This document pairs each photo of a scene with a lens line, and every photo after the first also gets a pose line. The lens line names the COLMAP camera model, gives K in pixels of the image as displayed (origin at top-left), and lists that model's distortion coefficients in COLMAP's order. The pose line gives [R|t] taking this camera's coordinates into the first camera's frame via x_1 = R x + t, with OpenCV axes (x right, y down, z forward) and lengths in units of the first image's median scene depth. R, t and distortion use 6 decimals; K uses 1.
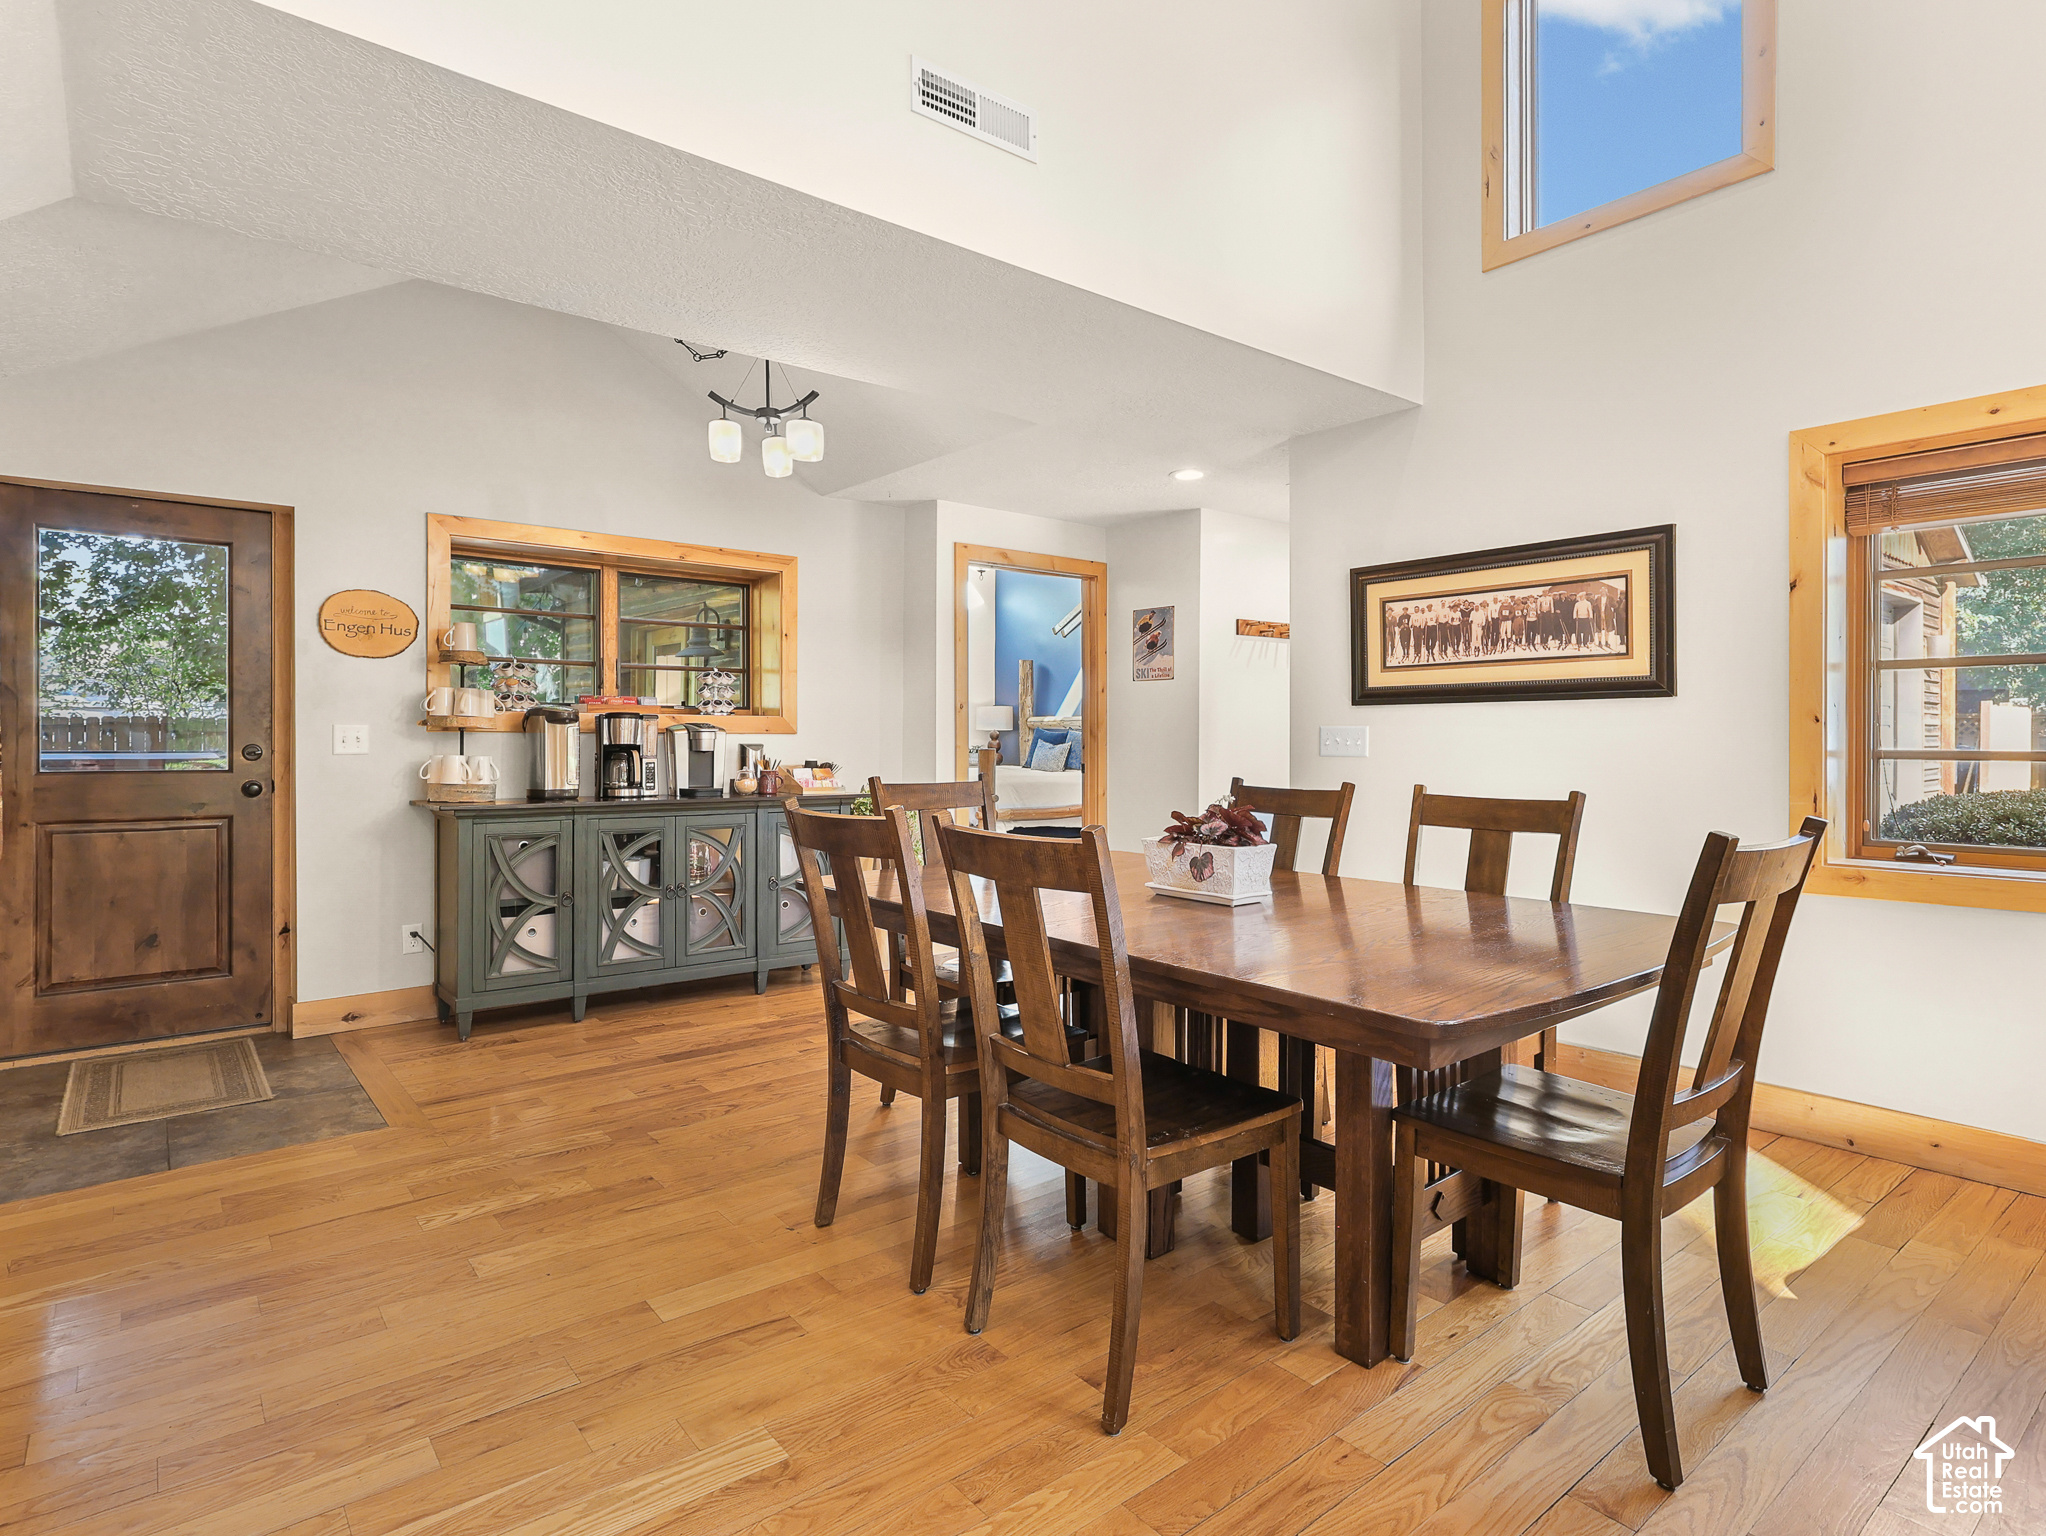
lens RADIAL K [[1092.0, 0, 1011.0], [0, 1092.0, 738.2], [0, 0, 1]] dist [0.004133, 0.000777]
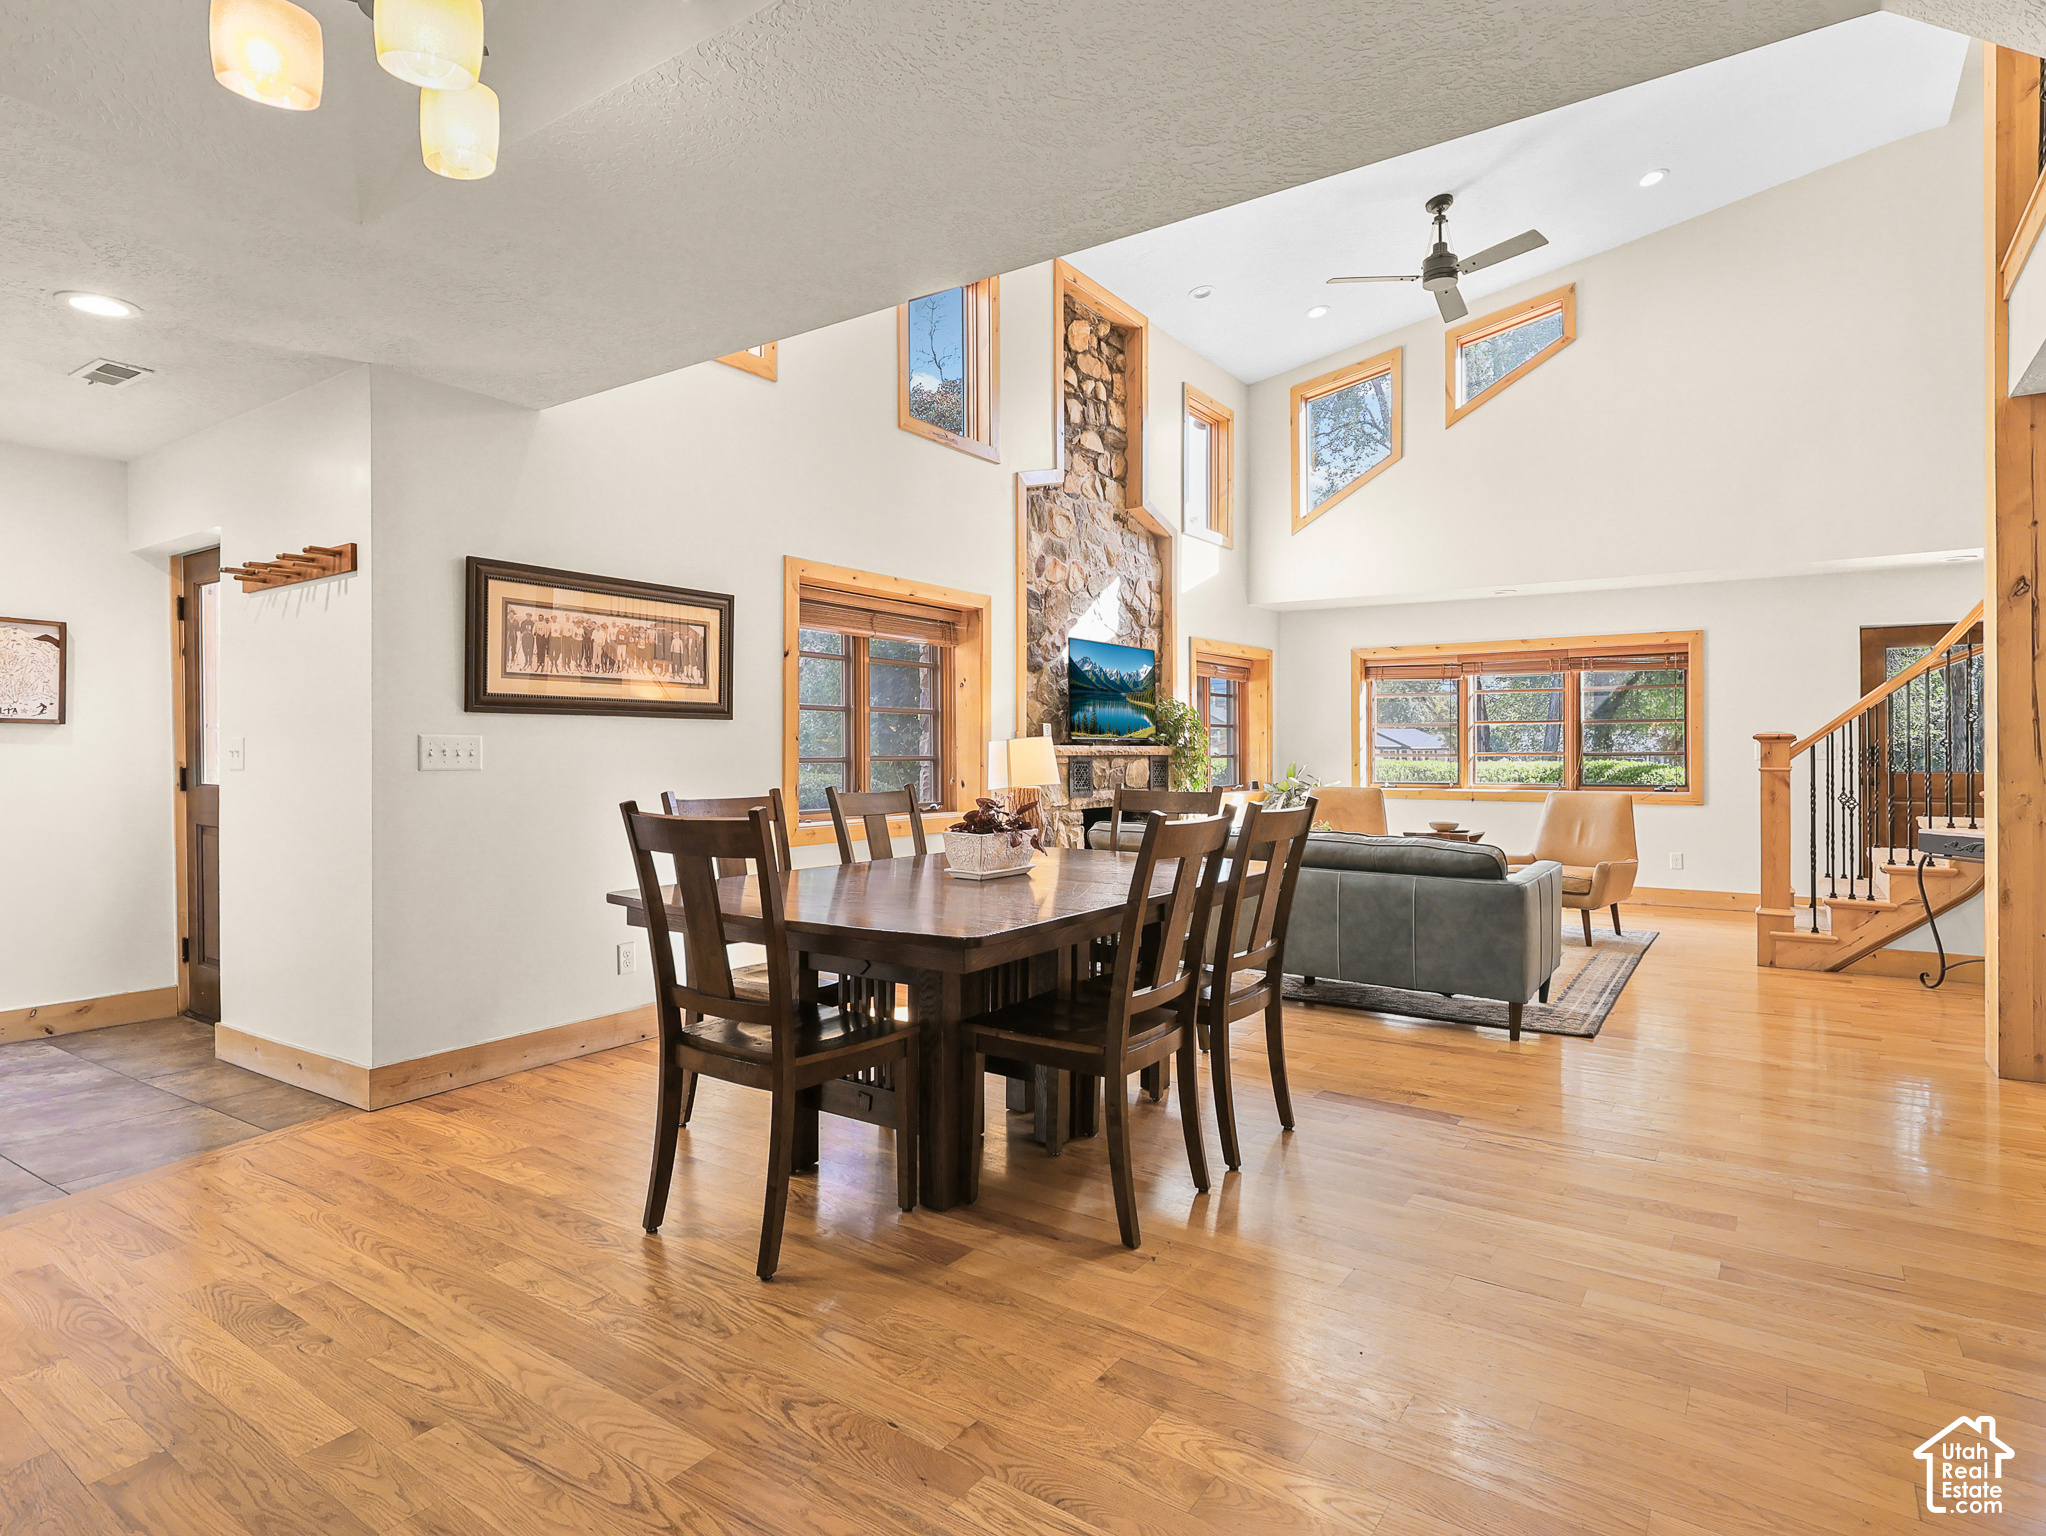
lens RADIAL K [[1092.0, 0, 1011.0], [0, 1092.0, 738.2], [0, 0, 1]] dist [0.004133, 0.000777]
pose [[-0.275679, 0.010916, 0.961188, -0.677858], [0.000110, 0.999936, -0.011325, 0.001170], [-0.961250, -0.003016, -0.275662, 0.856581]]
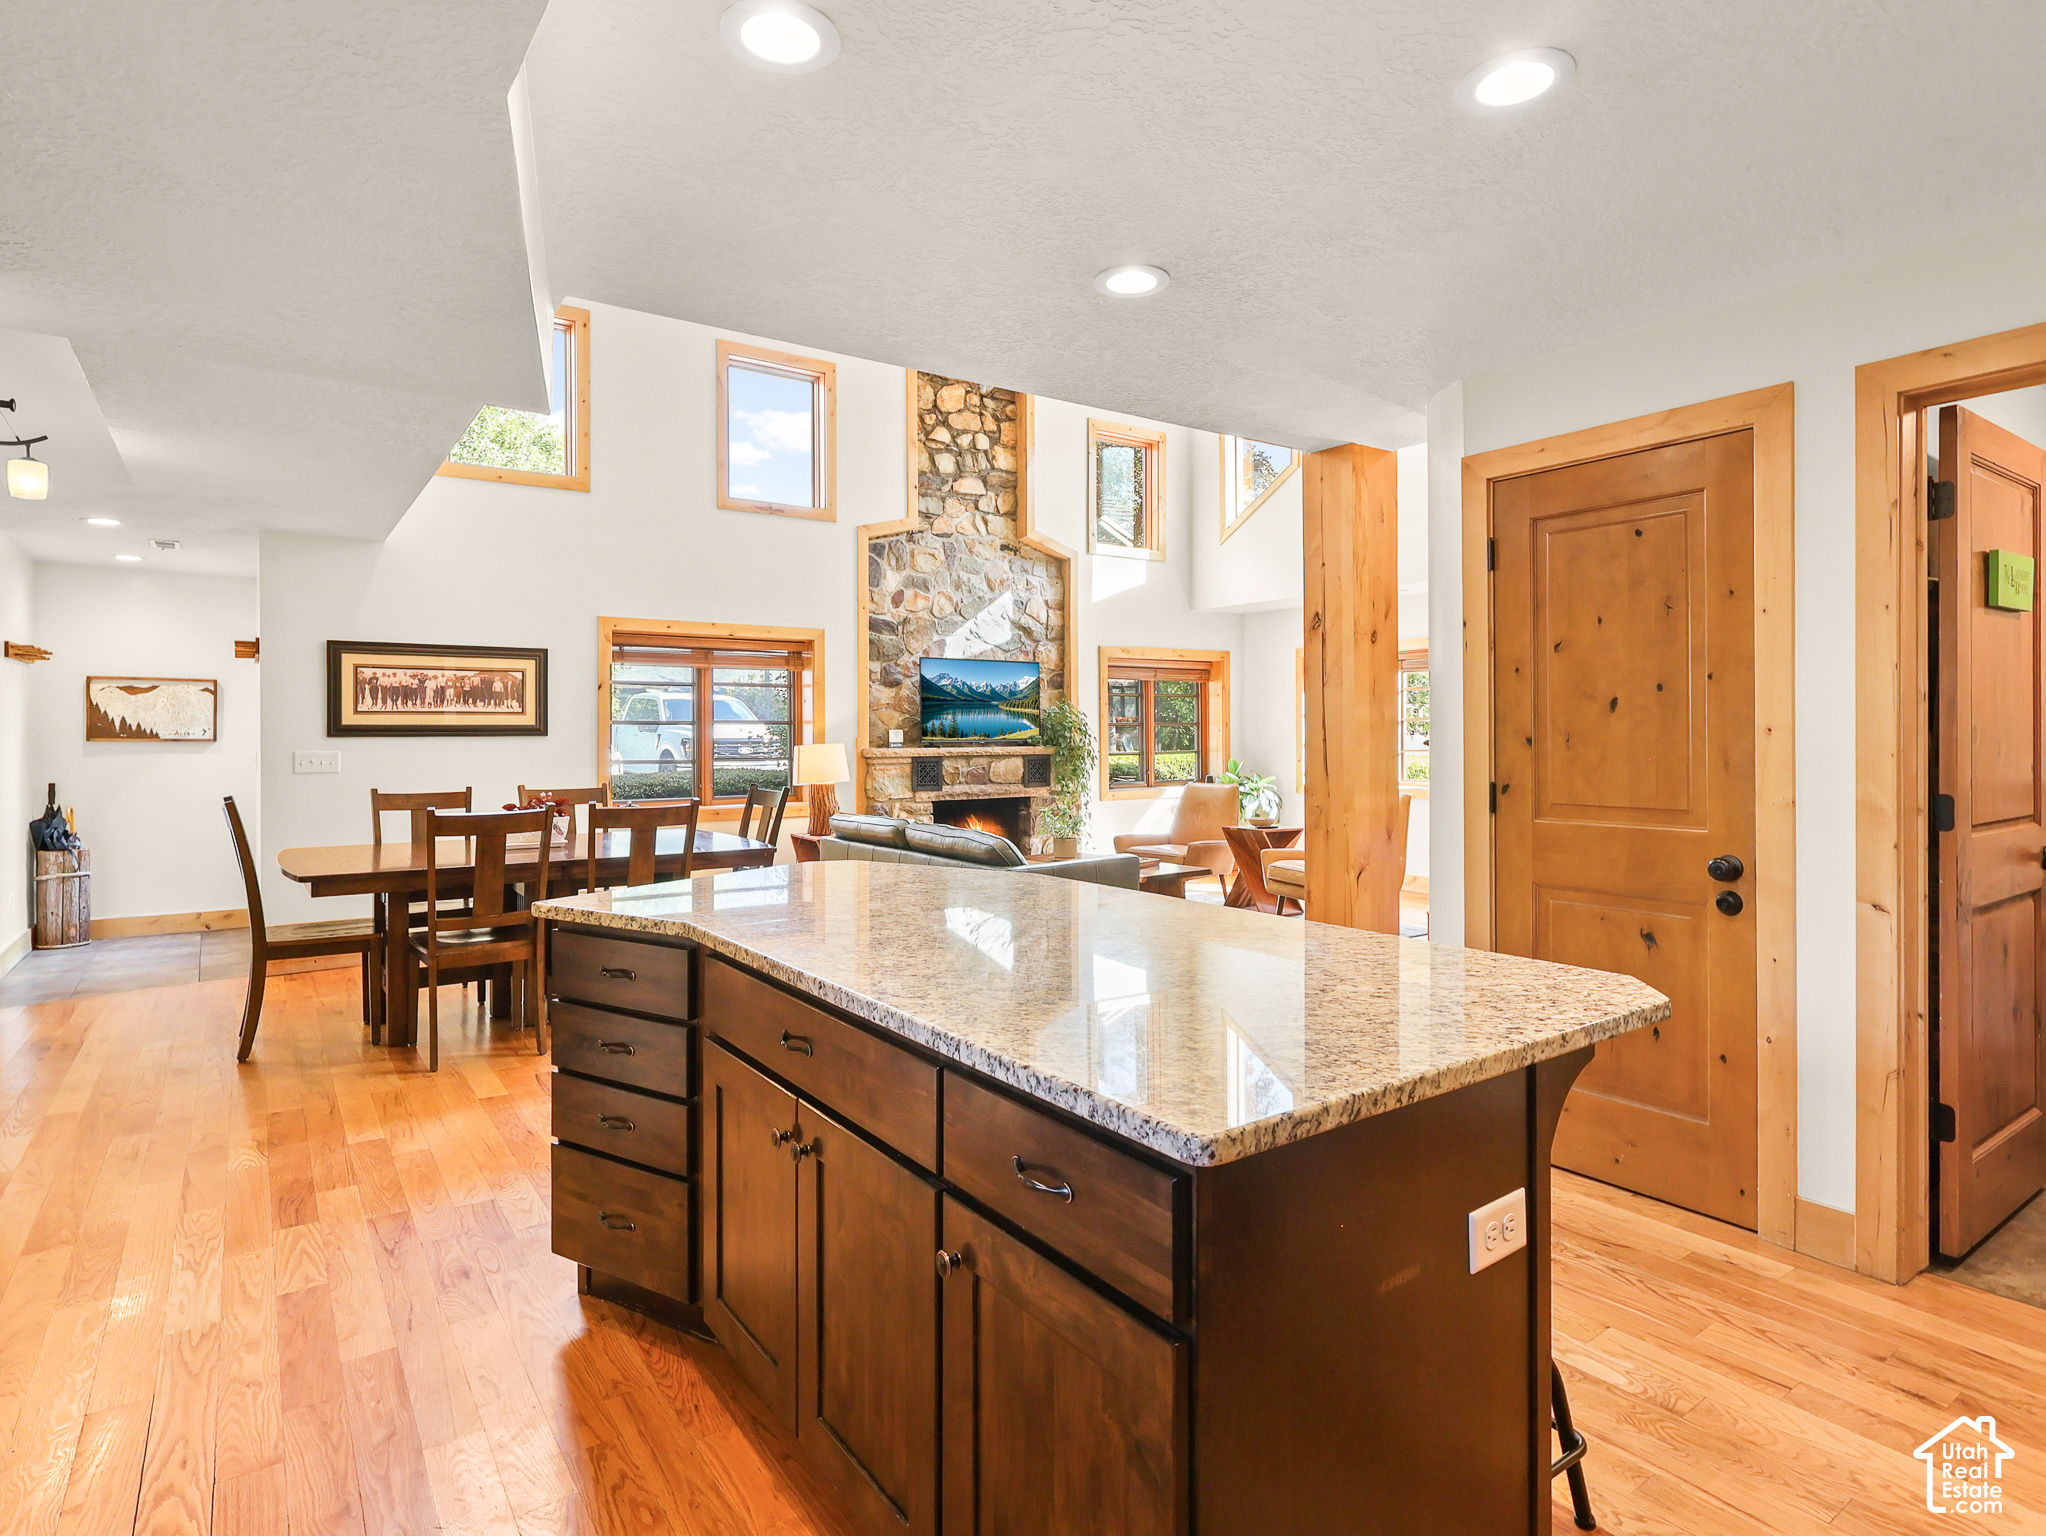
lens RADIAL K [[1094.2, 0, 999.5], [0, 1094.2, 720.5], [0, 0, 1]] dist [-0.001374, 0.000191]
pose [[0.078311, 0.011788, 0.996859, -1.073212], [0.004817, 0.999914, -0.012202, -0.030914], [-0.996917, 0.005757, 0.078247, 0.023379]]
